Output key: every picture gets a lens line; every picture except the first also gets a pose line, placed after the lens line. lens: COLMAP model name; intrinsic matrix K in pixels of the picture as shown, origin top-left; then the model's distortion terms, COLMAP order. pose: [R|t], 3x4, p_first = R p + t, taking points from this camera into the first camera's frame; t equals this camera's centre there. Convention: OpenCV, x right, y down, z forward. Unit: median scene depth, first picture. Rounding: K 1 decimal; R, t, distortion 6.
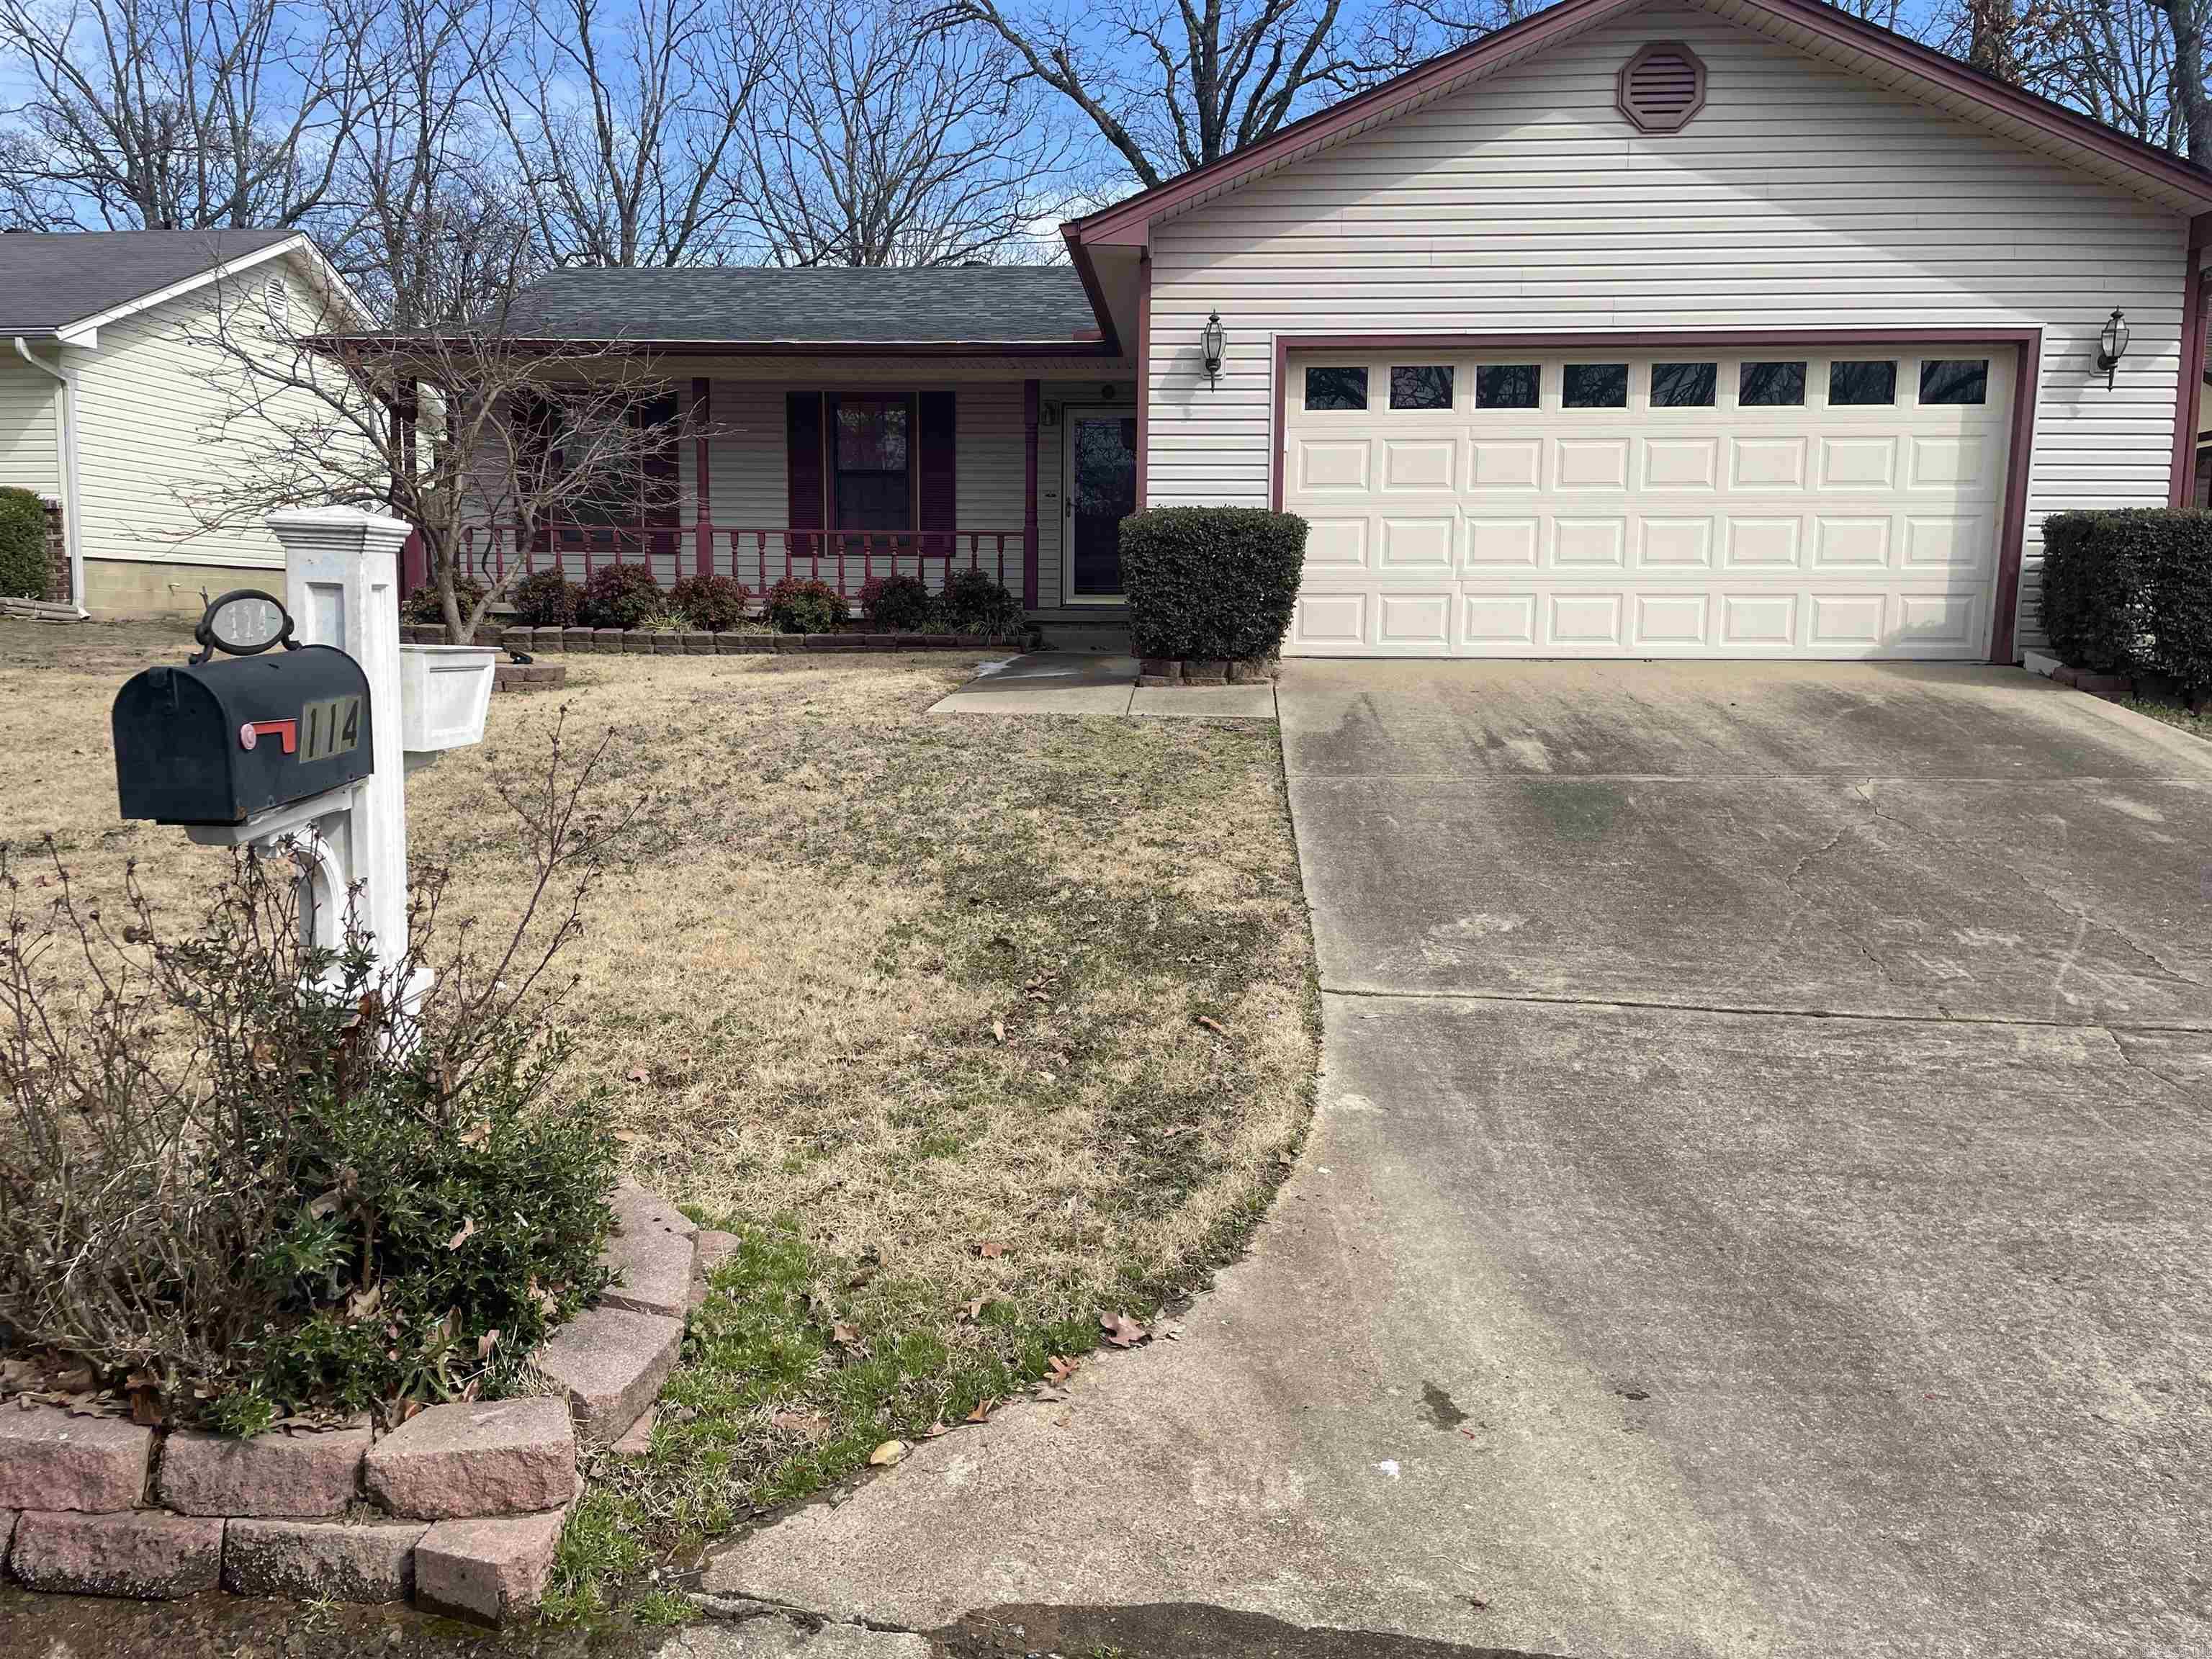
lens RADIAL K [[1670.9, 0, 1085.1], [0, 1670.9, 843.3], [0, 0, 1]] dist [0.092701, -0.111439]
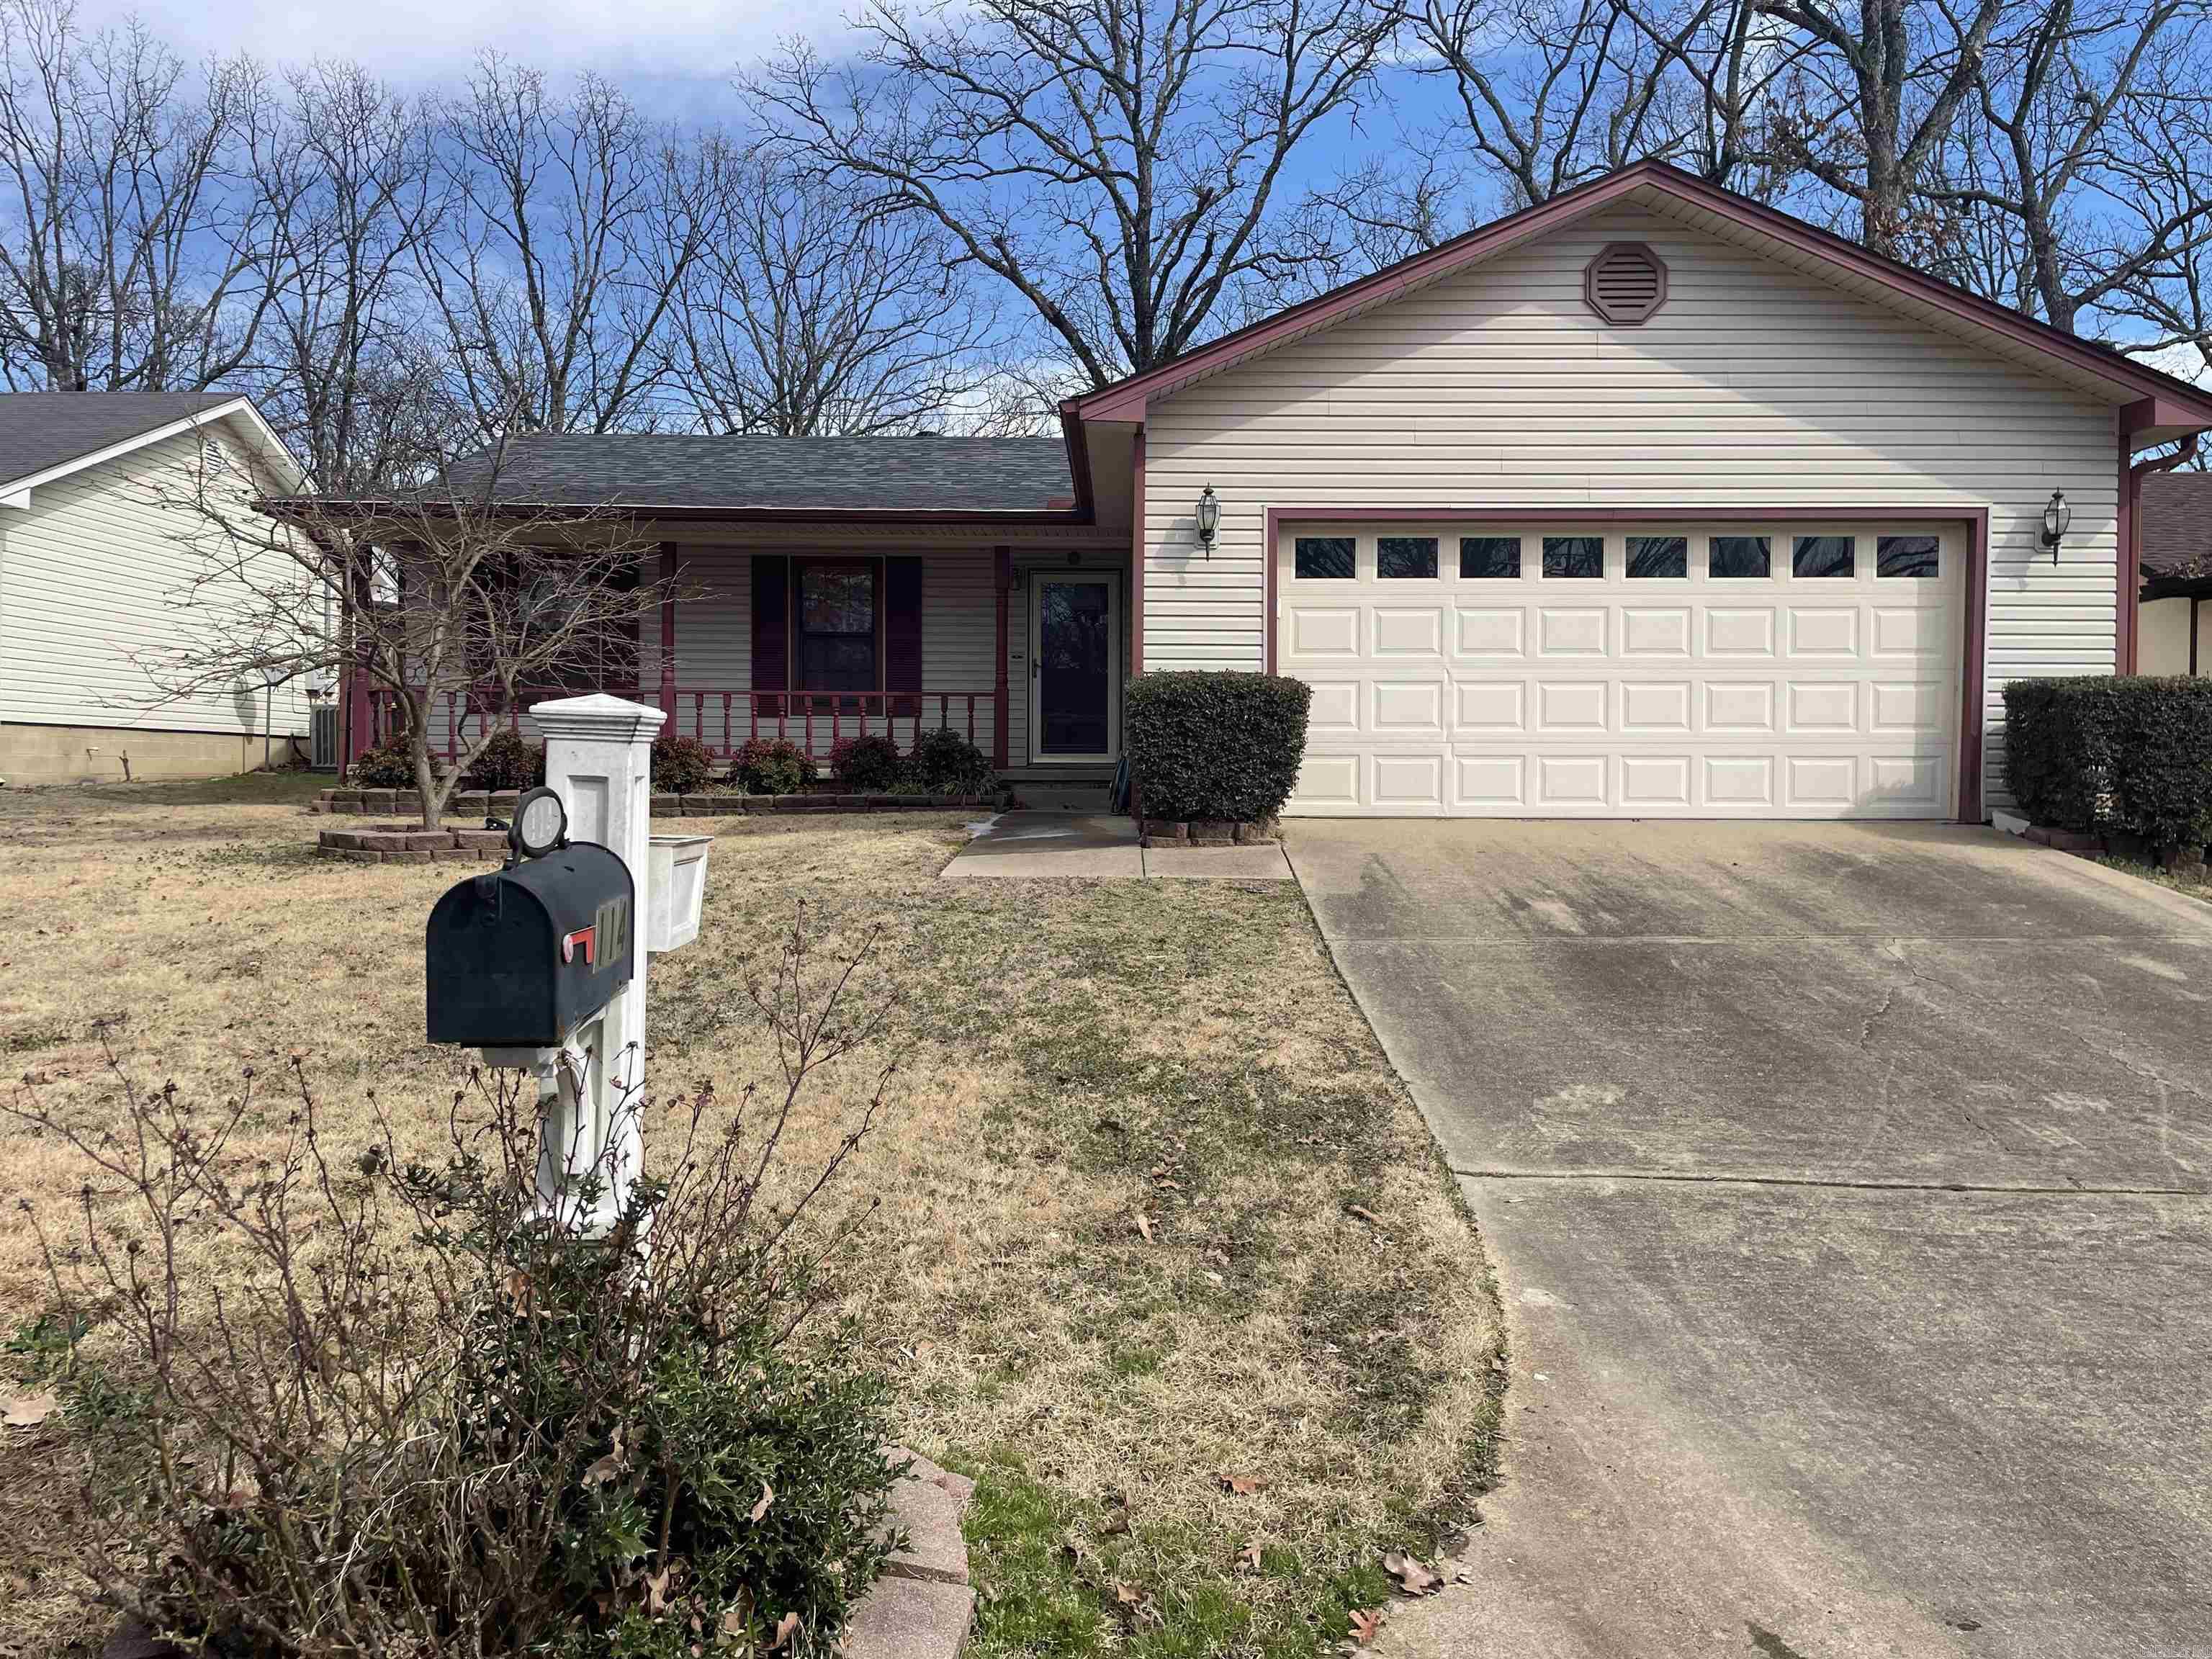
lens RADIAL K [[1670.9, 0, 1117.8], [0, 1670.9, 812.8], [0, 0, 1]] dist [0.092701, -0.111439]
pose [[0.997066, -0.005797, 0.076332, -0.057323], [0.014054, 0.994042, -0.108087, -0.007206], [-0.075251, 0.108843, 0.991207, 0.014106]]
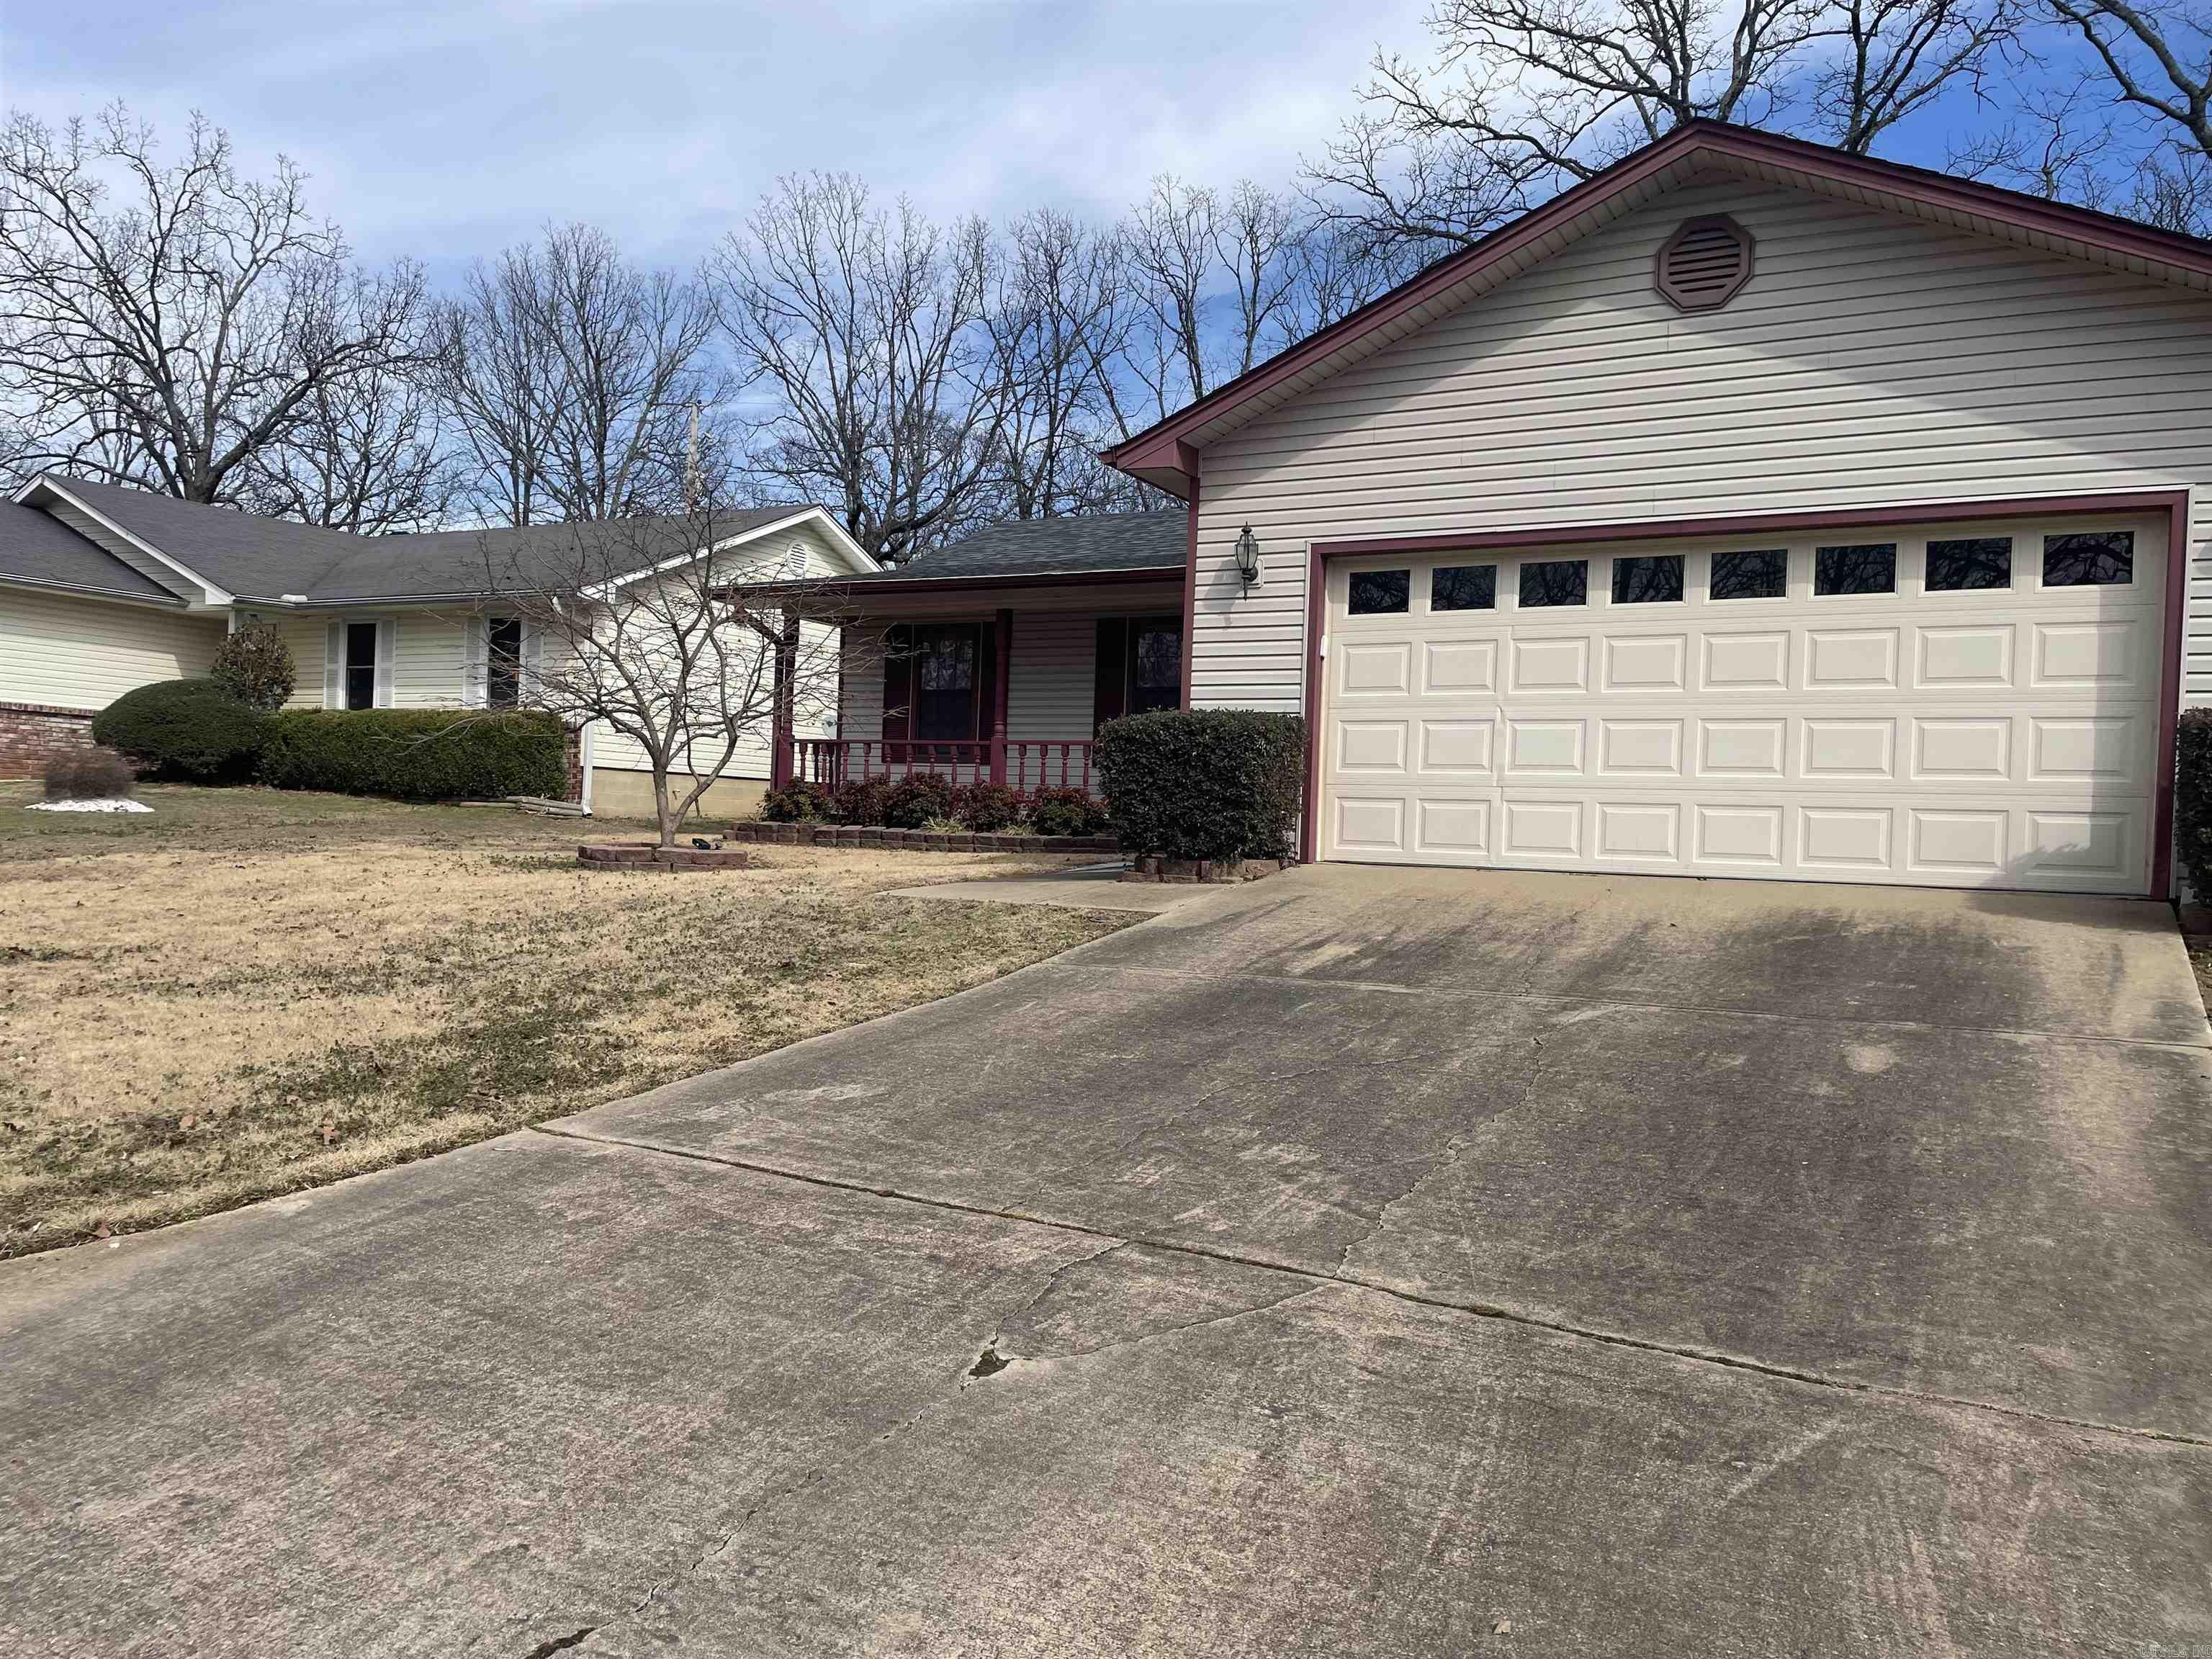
lens RADIAL K [[1670.9, 0, 1077.8], [0, 1670.9, 845.5], [0, 0, 1]] dist [0.092701, -0.111439]
pose [[0.904946, 0.026817, -0.424680, 0.420181], [-0.082852, 0.990016, -0.114033, 0.001880], [0.417382, 0.138379, 0.898133, 0.071320]]
